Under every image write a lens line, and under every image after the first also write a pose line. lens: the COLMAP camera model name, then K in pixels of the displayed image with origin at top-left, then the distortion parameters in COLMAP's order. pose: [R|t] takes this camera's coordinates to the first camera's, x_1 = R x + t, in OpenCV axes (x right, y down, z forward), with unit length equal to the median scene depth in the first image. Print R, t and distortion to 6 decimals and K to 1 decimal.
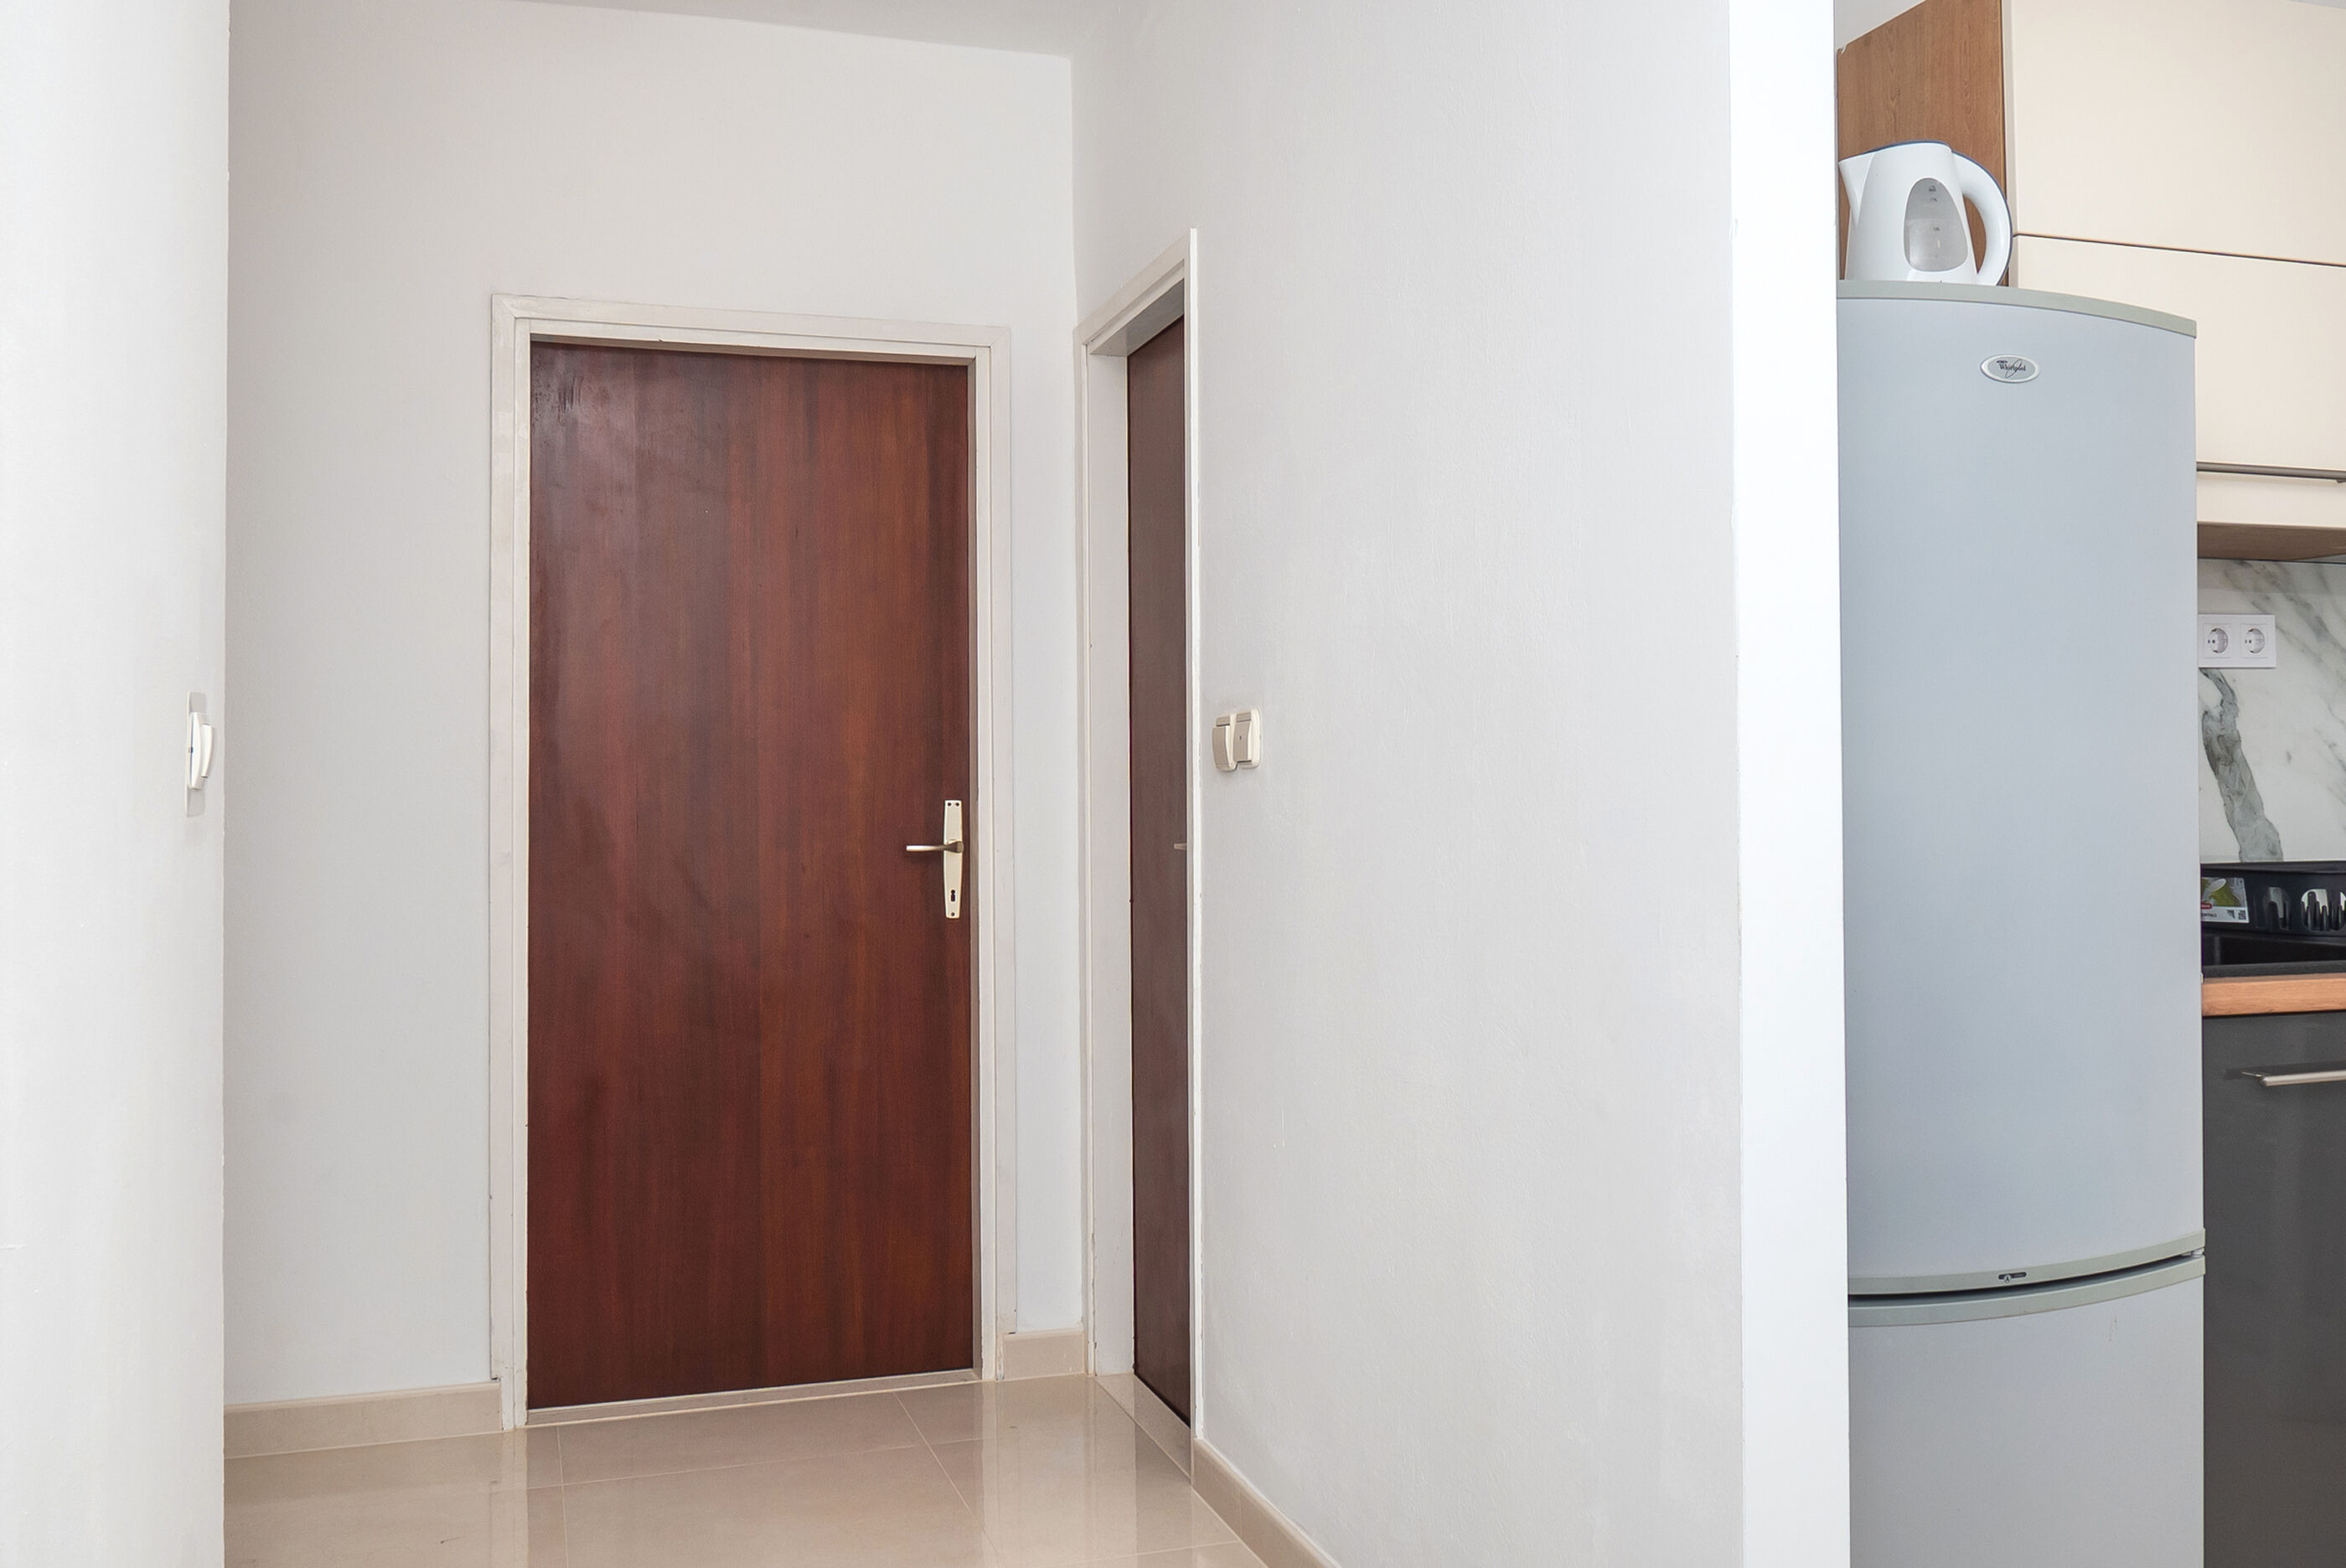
lens RADIAL K [[2028.4, 0, 1165.0], [0, 2028.4, 765.9], [0, 0, 1]] dist [0.003511, 0.000525]
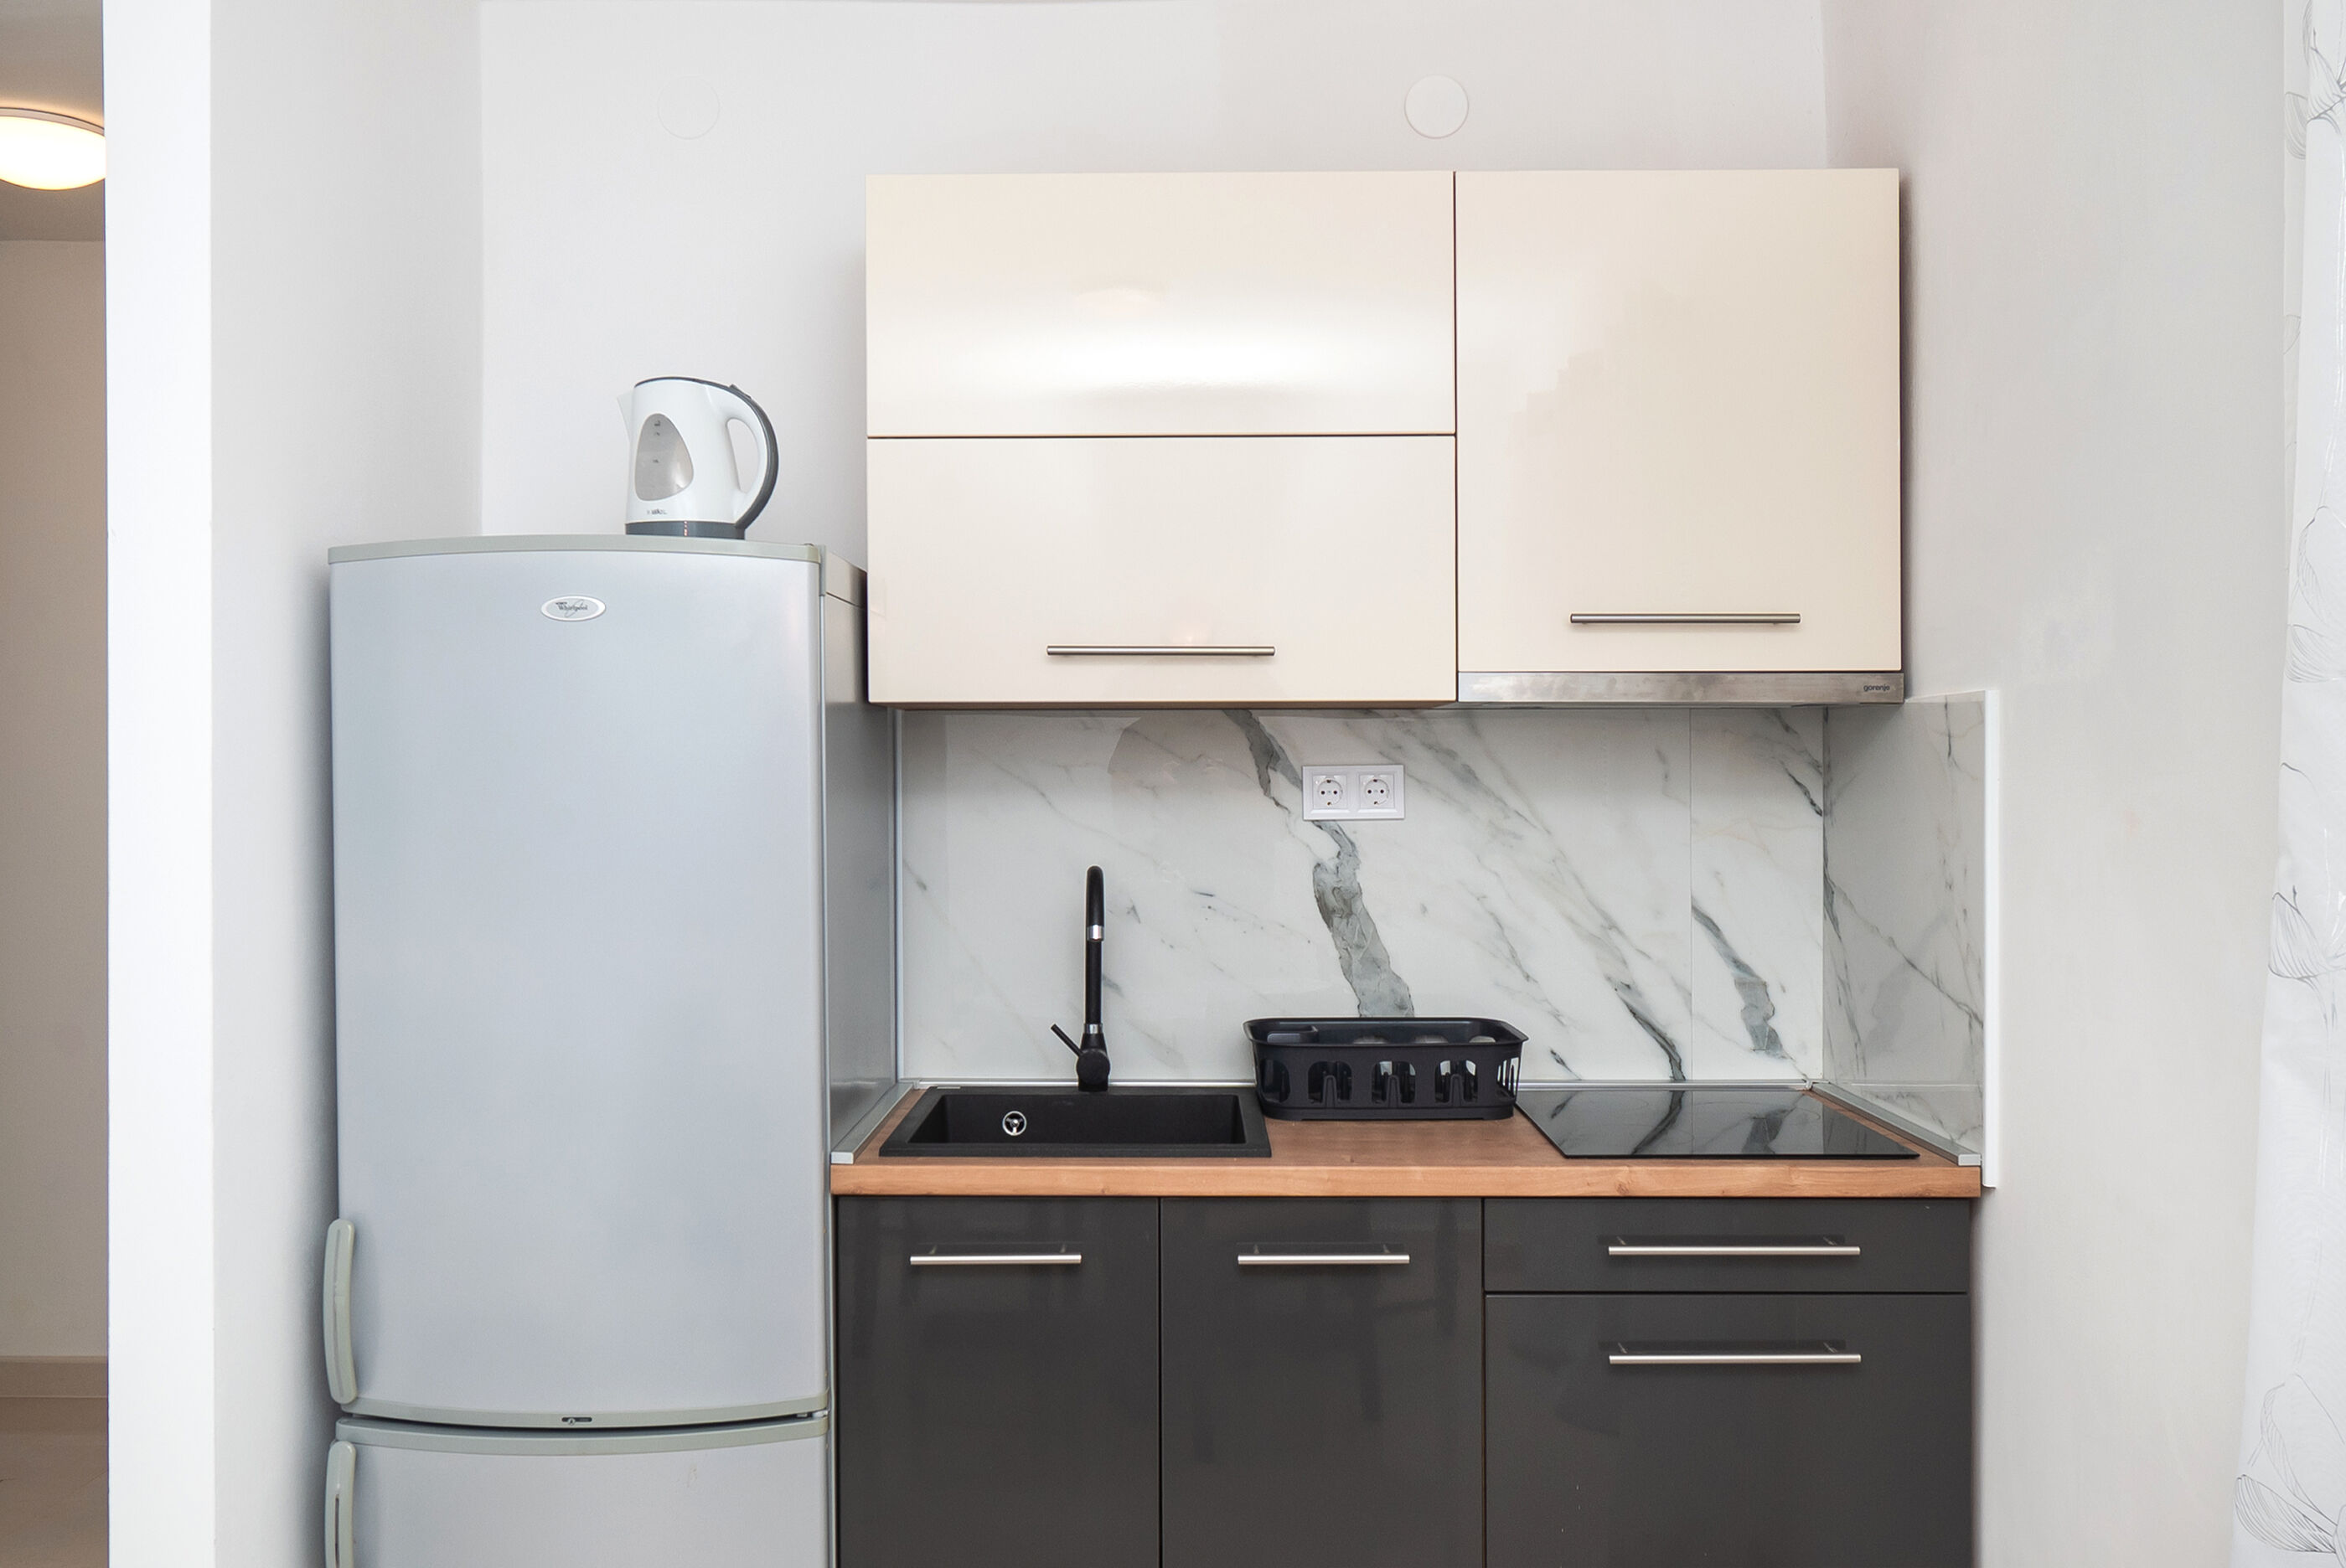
lens RADIAL K [[2028.4, 0, 1165.0], [0, 2028.4, 765.9], [0, 0, 1]] dist [0.003511, 0.000525]
pose [[0.942719, 0.003597, -0.333569, 0.768577], [0.000539, 0.999924, 0.012305, -0.086449], [0.333588, -0.011780, 0.942646, 0.039449]]
